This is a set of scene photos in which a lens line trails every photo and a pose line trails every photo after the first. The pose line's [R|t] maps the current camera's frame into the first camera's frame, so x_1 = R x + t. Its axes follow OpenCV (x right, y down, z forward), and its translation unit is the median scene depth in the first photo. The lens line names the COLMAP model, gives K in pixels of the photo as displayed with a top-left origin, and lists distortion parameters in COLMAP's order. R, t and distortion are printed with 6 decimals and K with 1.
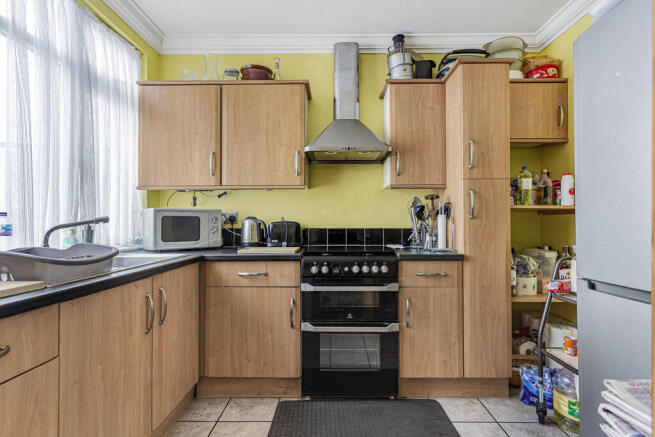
lens RADIAL K [[314.9, 0, 329.9], [0, 314.9, 222.6], [0, 0, 1]] dist [0.001494, -0.001880]
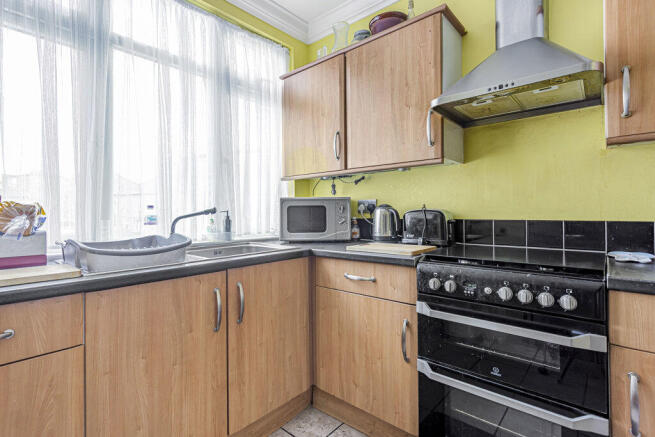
lens RADIAL K [[314.9, 0, 325.6], [0, 314.9, 212.6], [0, 0, 1]] dist [0.001494, -0.001880]
pose [[0.767540, -0.003214, -0.640993, 0.192097], [0.006527, 0.999975, 0.002802, -0.001567], [0.640968, -0.006335, 0.767542, 0.344488]]
